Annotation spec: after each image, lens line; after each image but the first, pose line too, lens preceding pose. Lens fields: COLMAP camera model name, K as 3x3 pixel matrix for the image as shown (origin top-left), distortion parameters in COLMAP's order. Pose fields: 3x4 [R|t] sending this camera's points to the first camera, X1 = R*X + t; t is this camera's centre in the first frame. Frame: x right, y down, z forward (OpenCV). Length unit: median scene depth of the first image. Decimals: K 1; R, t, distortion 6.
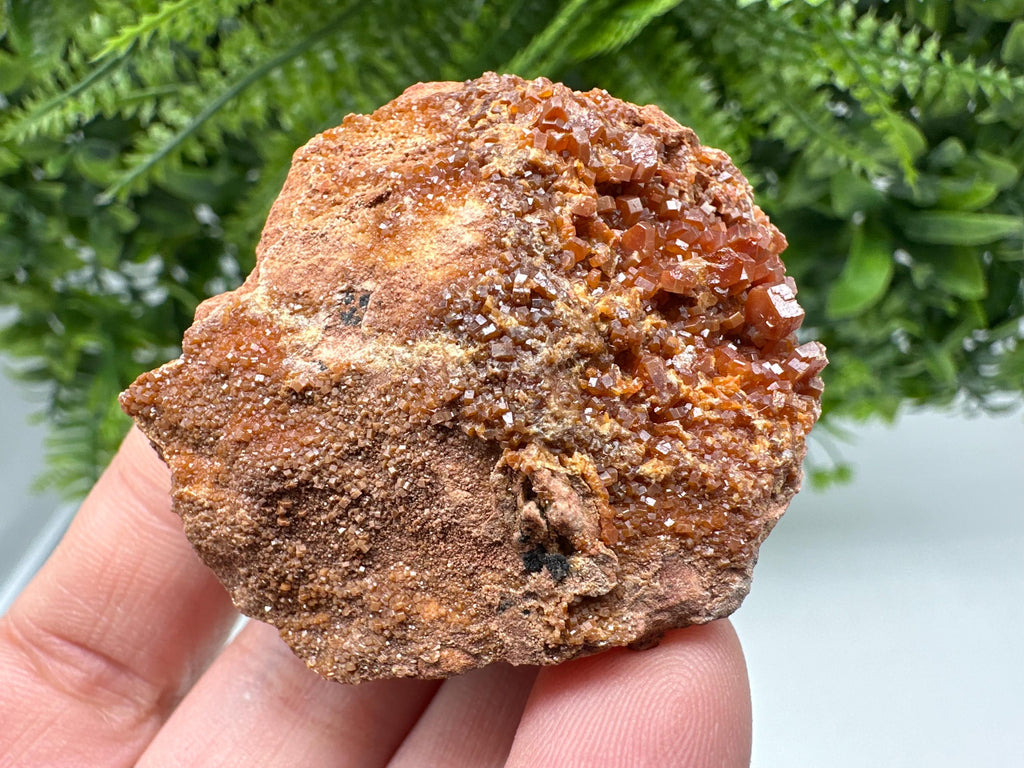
lens RADIAL K [[728.5, 0, 508.1], [0, 728.5, 441.6], [0, 0, 1]] dist [-0.003227, 0.000145]
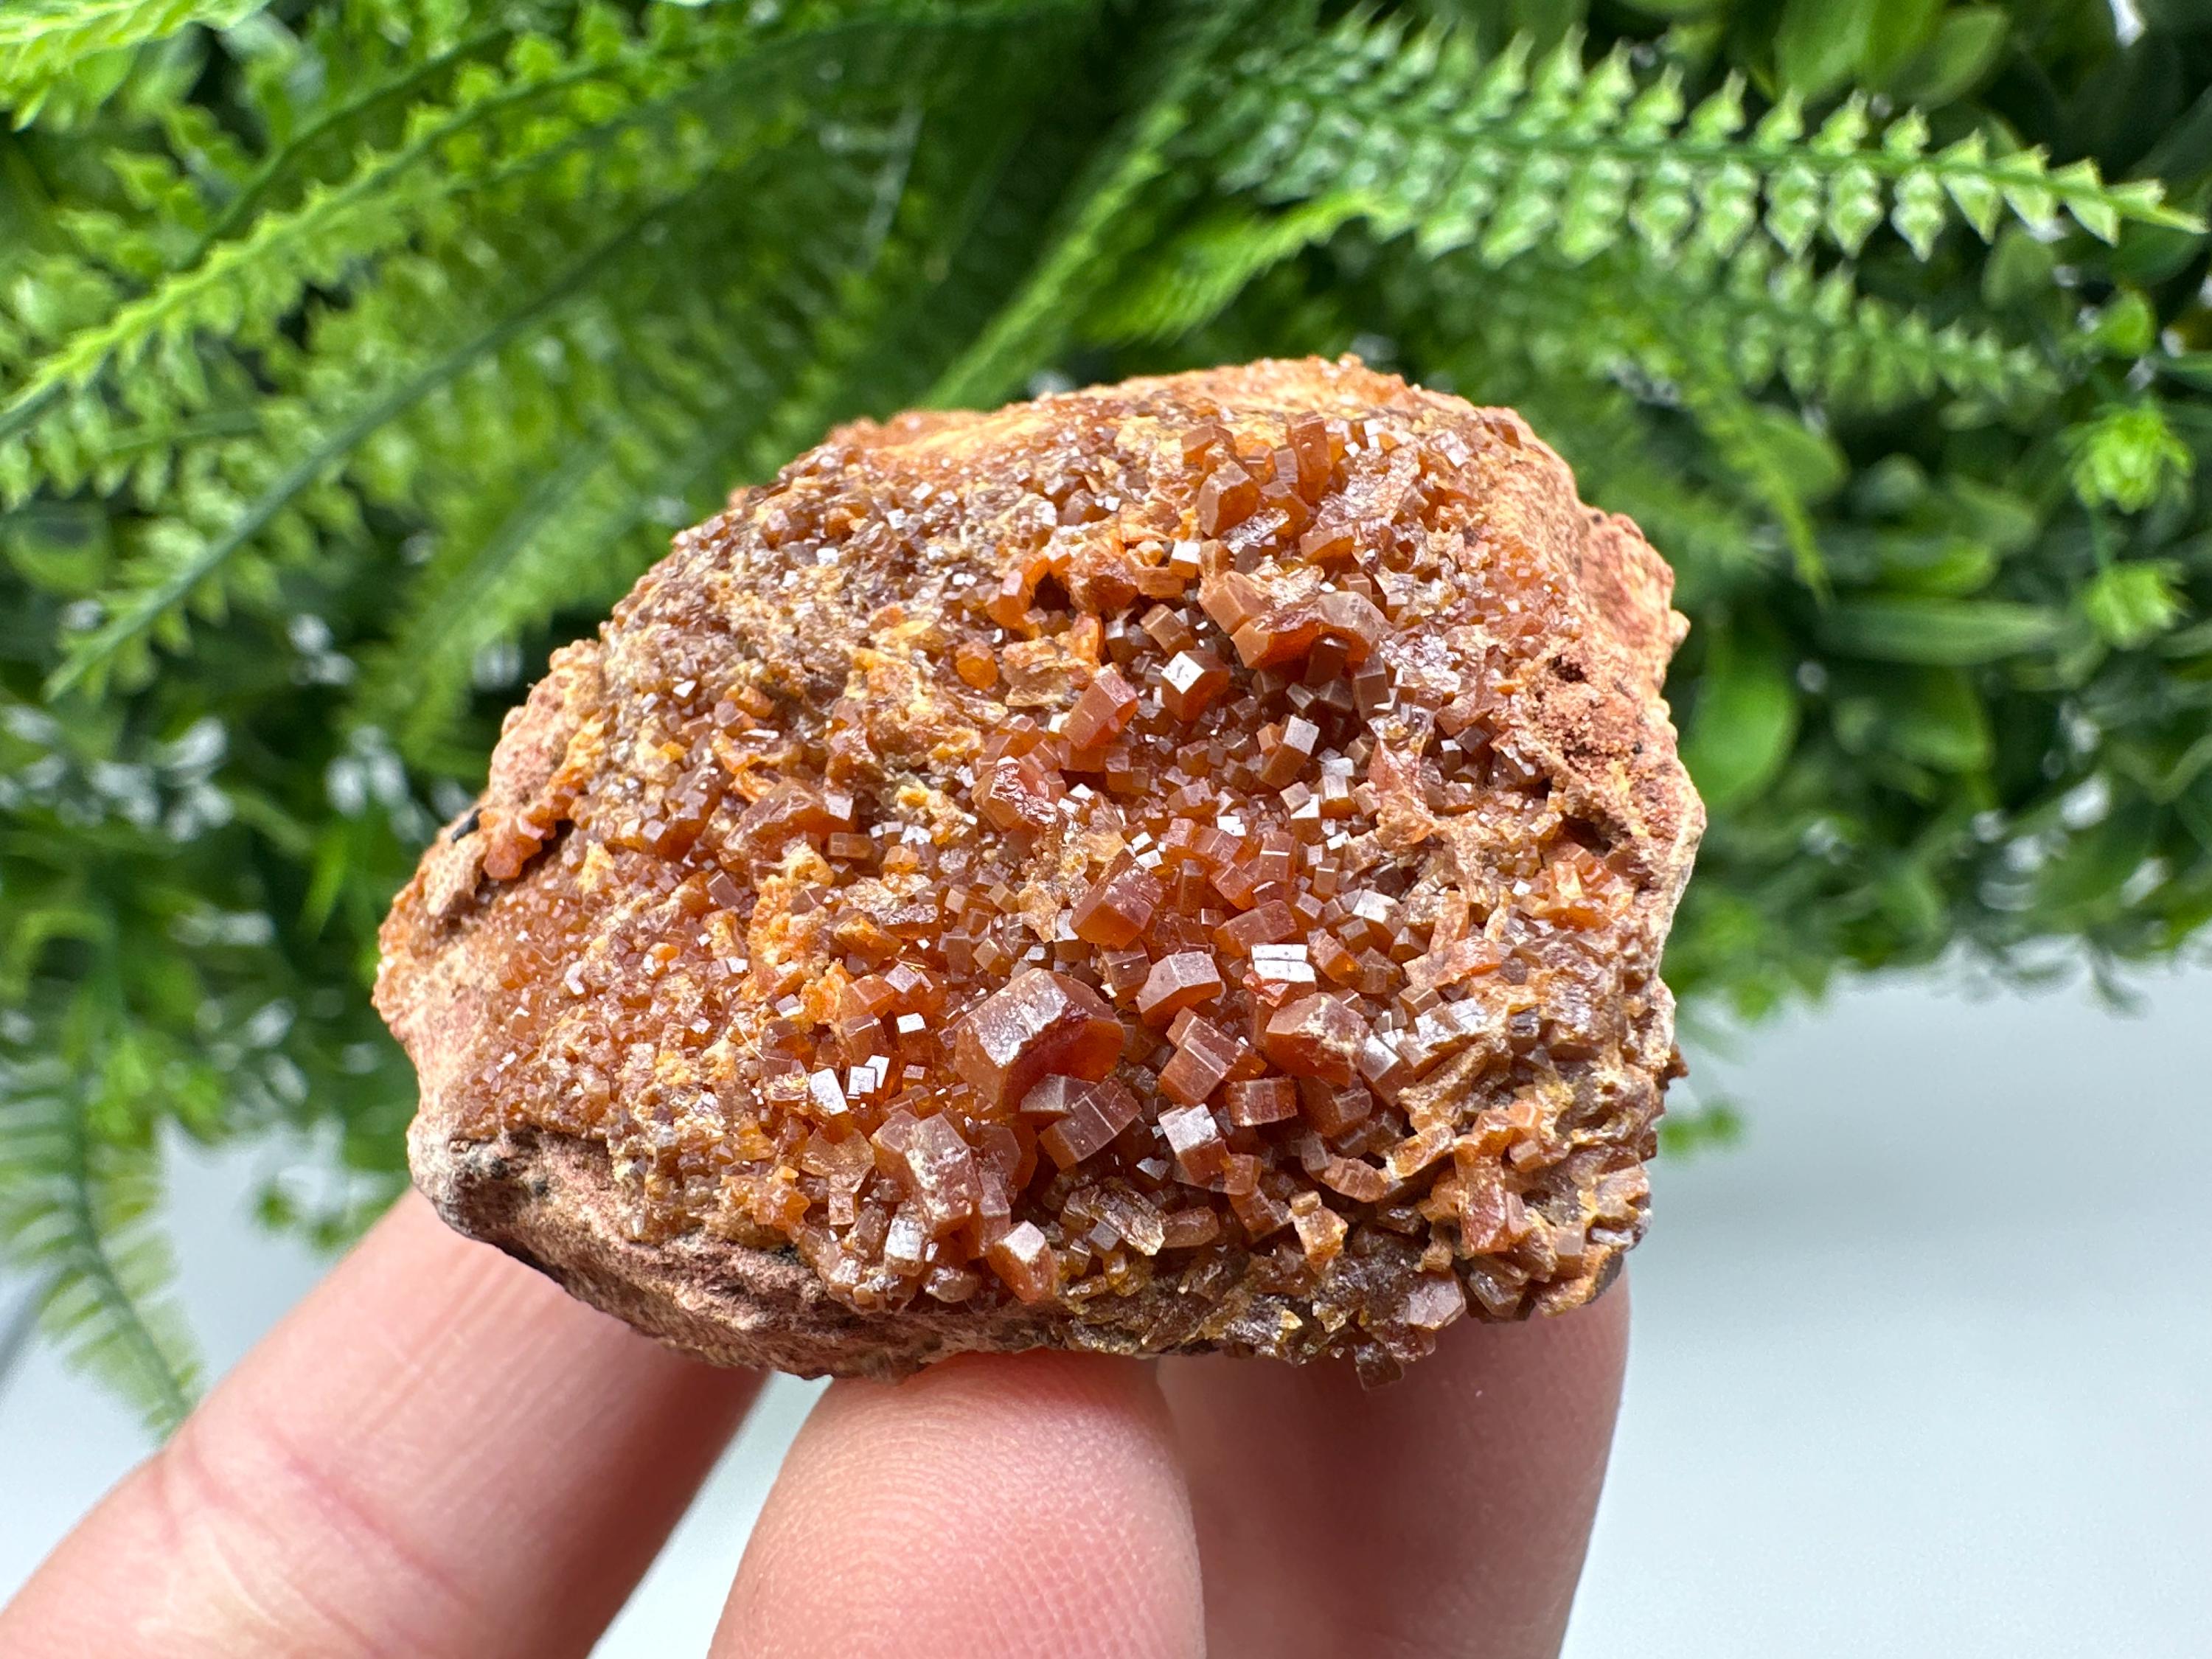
lens RADIAL K [[1569.6, 0, 1106.3], [0, 1569.6, 933.3], [0, 0, 1]] dist [-0.005256, -0.000238]
pose [[0.998308, -0.038598, 0.043493, 0.043623], [0.039816, 0.998829, -0.027492, -0.115357], [-0.042381, 0.029177, 0.998675, 0.006998]]
